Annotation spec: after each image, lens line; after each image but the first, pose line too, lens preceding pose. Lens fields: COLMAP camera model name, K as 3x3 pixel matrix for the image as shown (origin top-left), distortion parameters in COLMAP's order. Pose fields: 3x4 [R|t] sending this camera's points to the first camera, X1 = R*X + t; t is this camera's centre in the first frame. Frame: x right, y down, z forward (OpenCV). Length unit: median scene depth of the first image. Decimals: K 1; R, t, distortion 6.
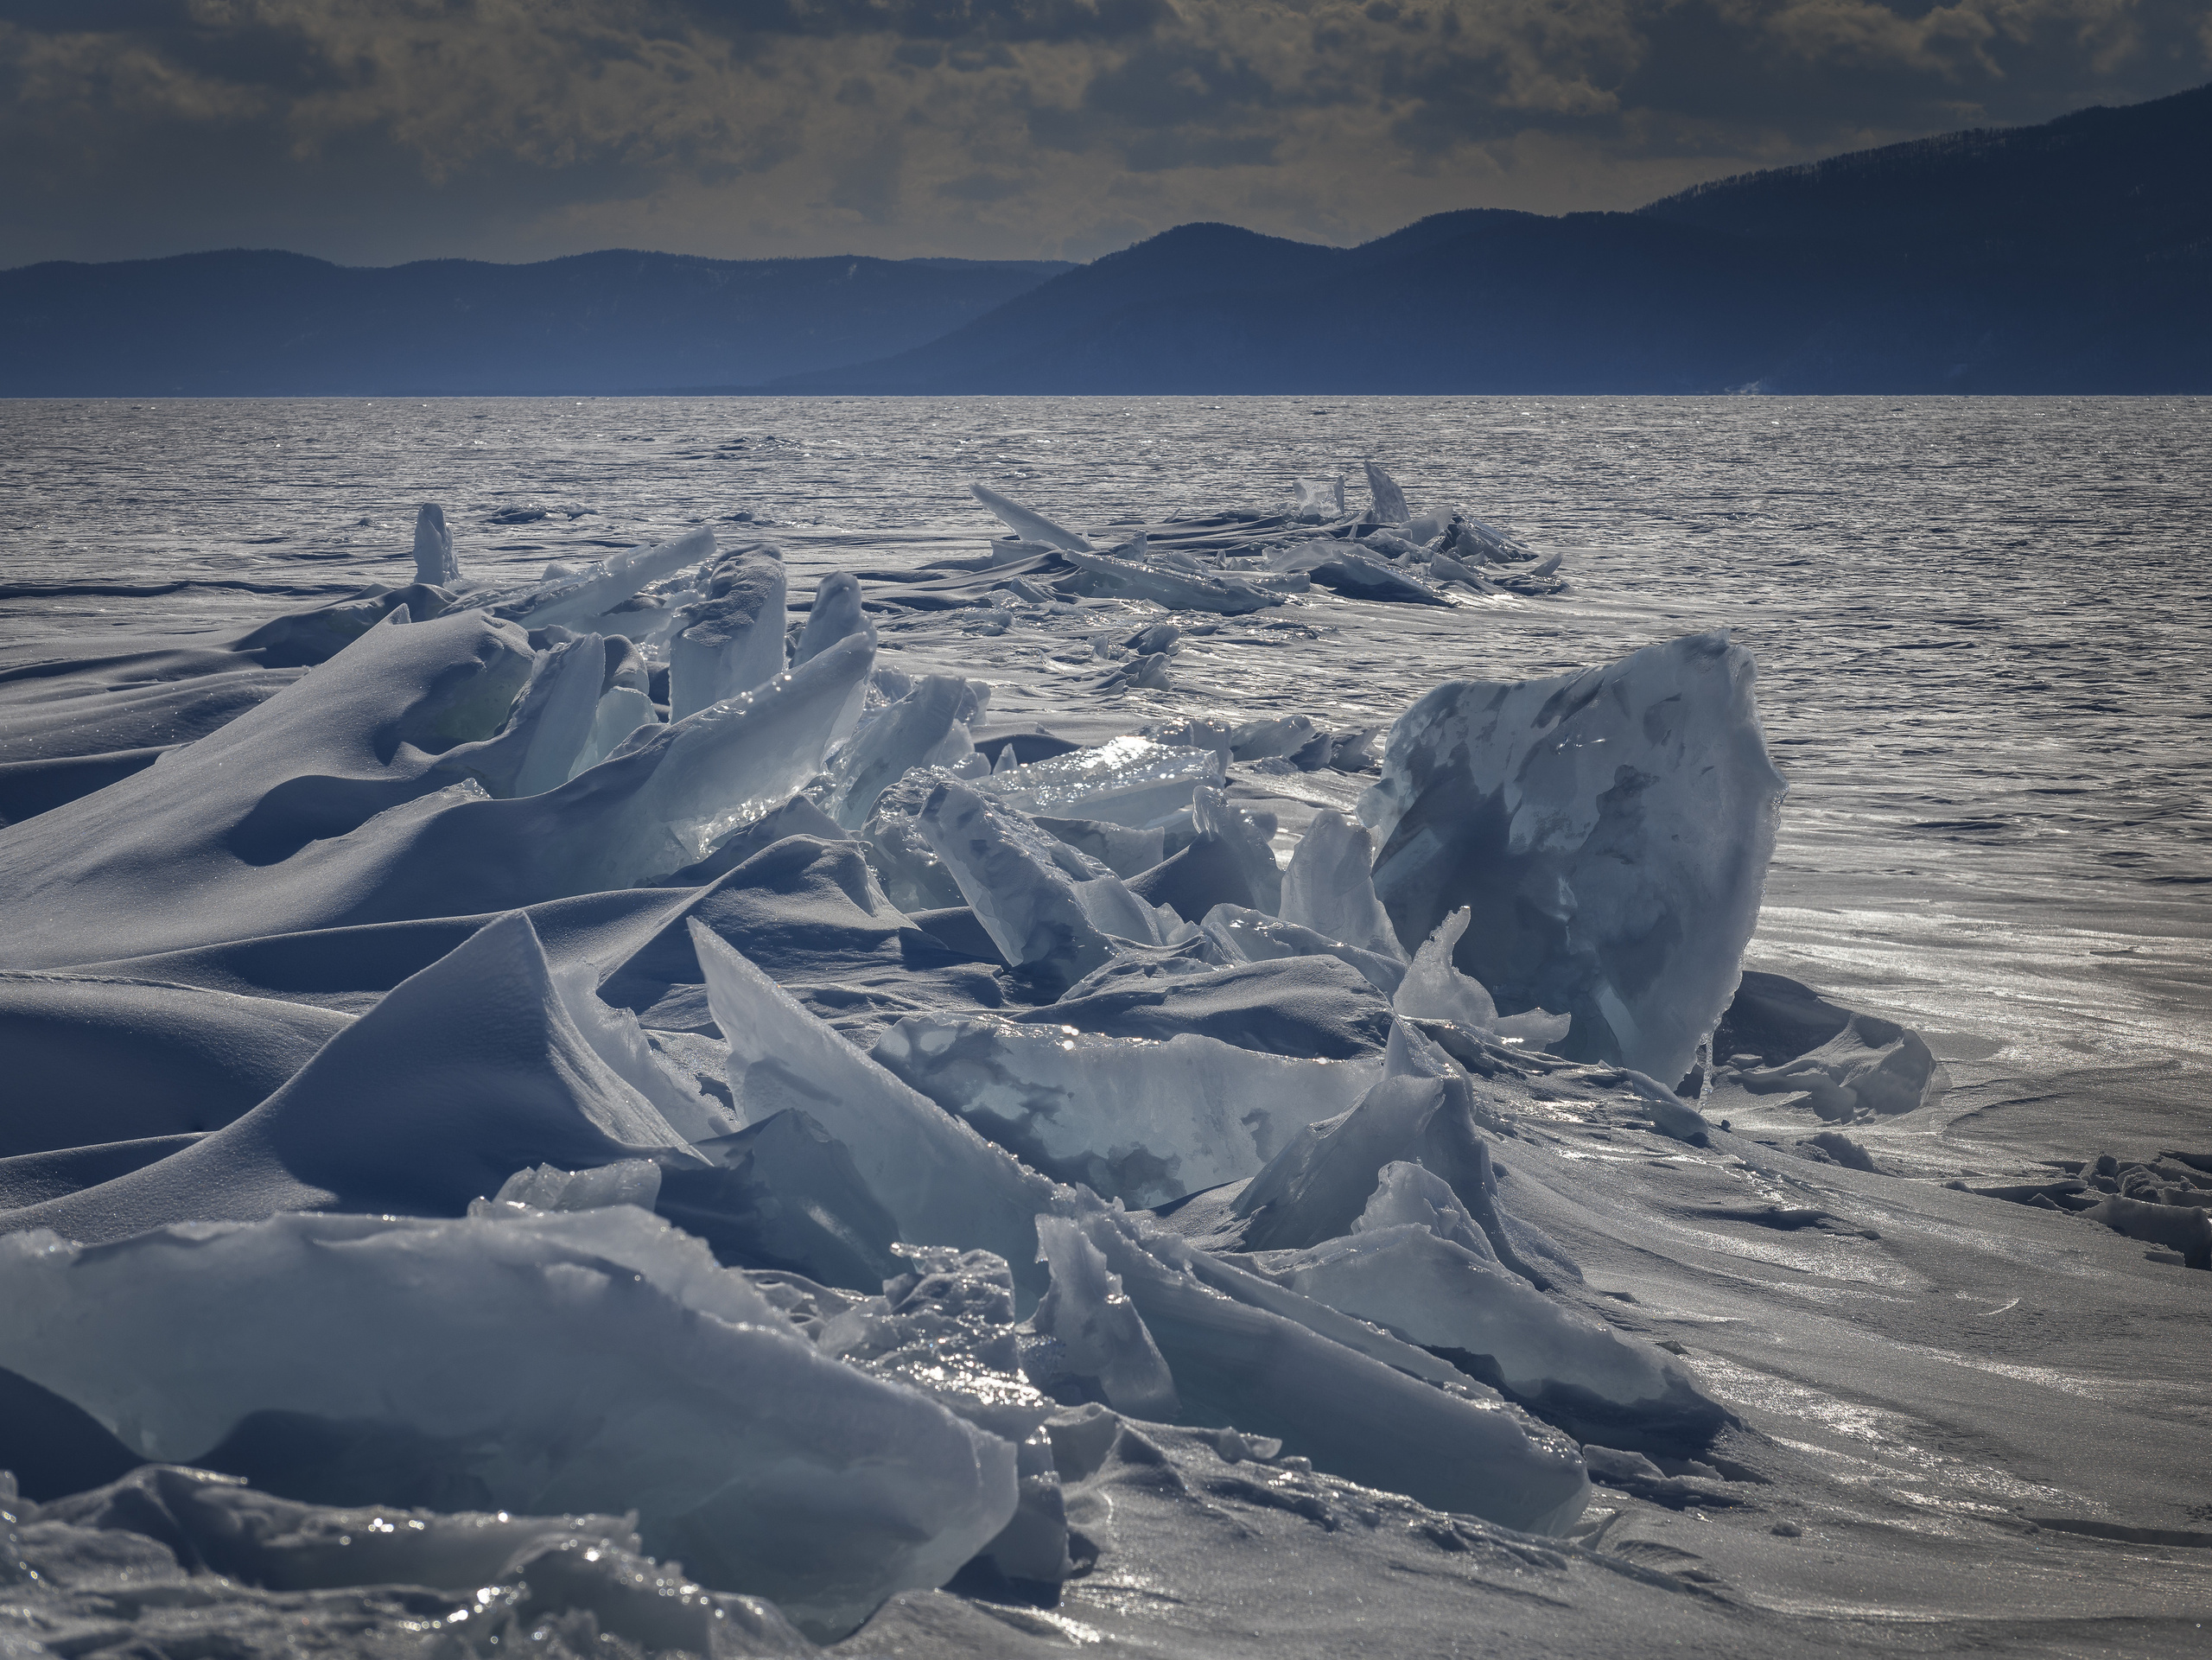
lens RADIAL K [[8046.7, 0, 1105.9], [0, 8046.7, 829.3], [0, 0, 1]] dist [0.050441, 0.000000]
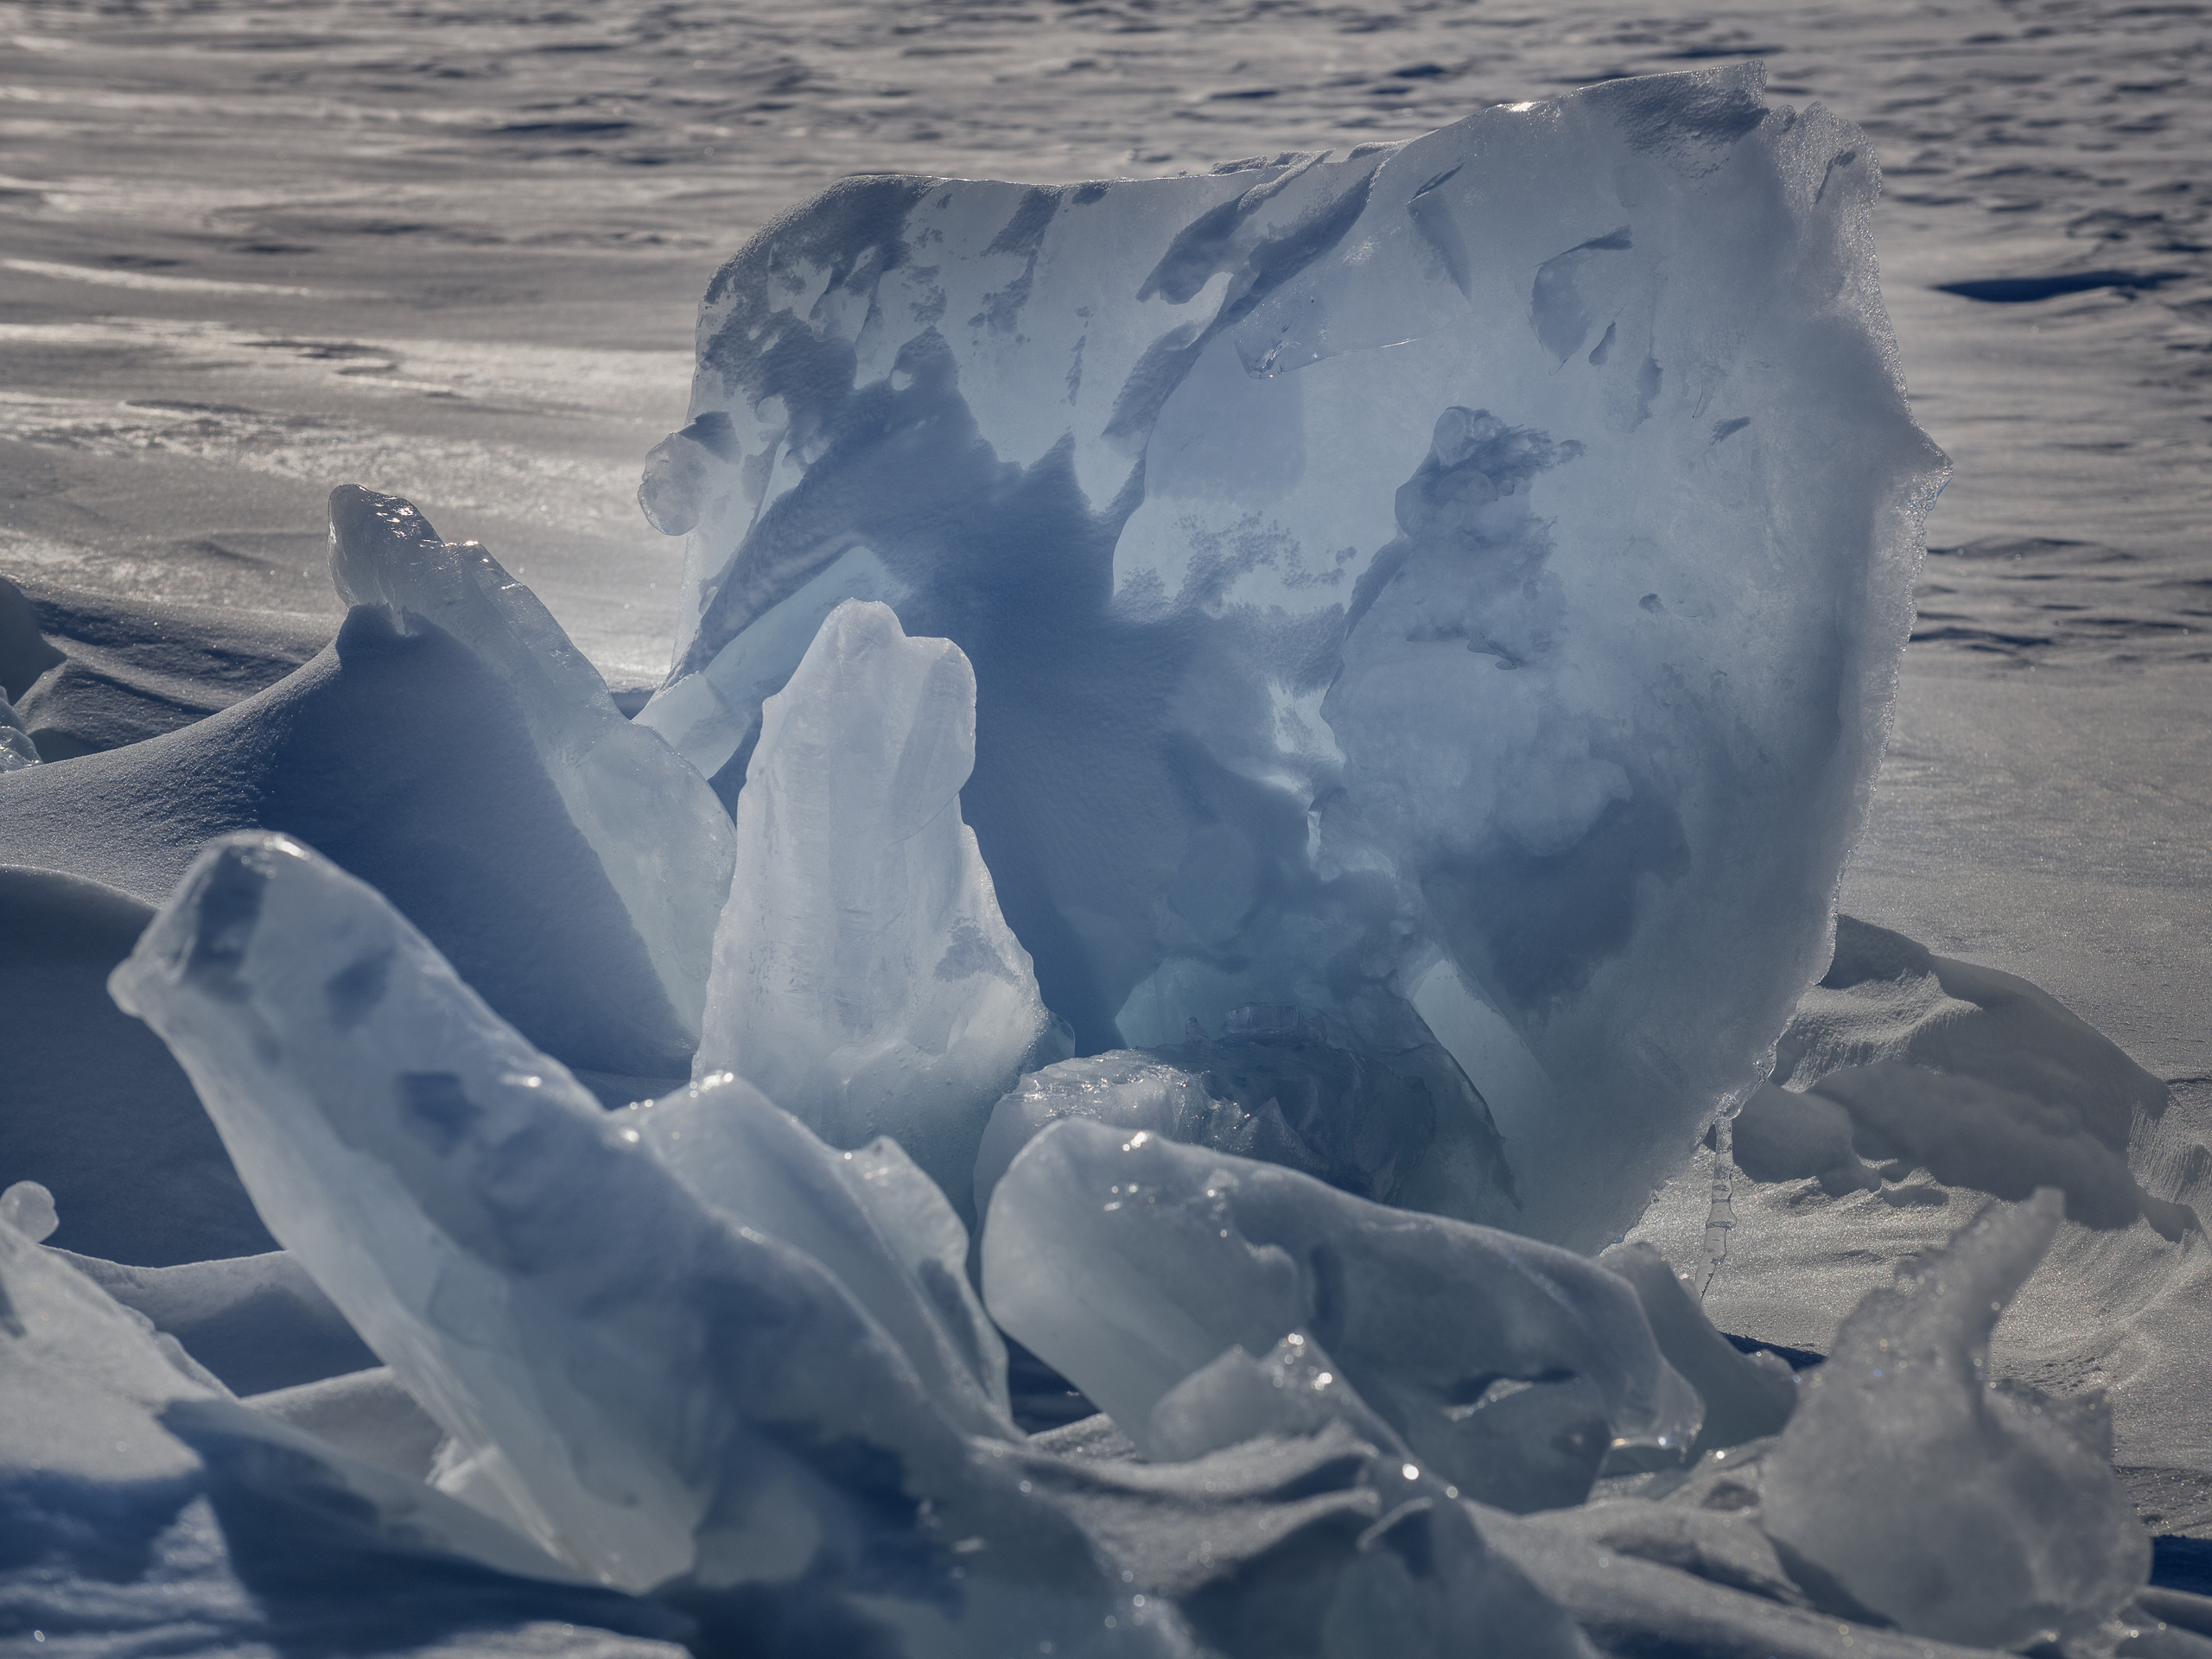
lens RADIAL K [[7858.8, 0, 1106.3], [0, 7858.8, 829.4], [0, 0, 1]] dist [-0.163380, 0.000000]
pose [[0.964852, -0.057697, 0.256383, -0.052139], [0.029036, 0.993033, 0.114201, -0.031621], [-0.261186, -0.102742, 0.959805, 0.622877]]
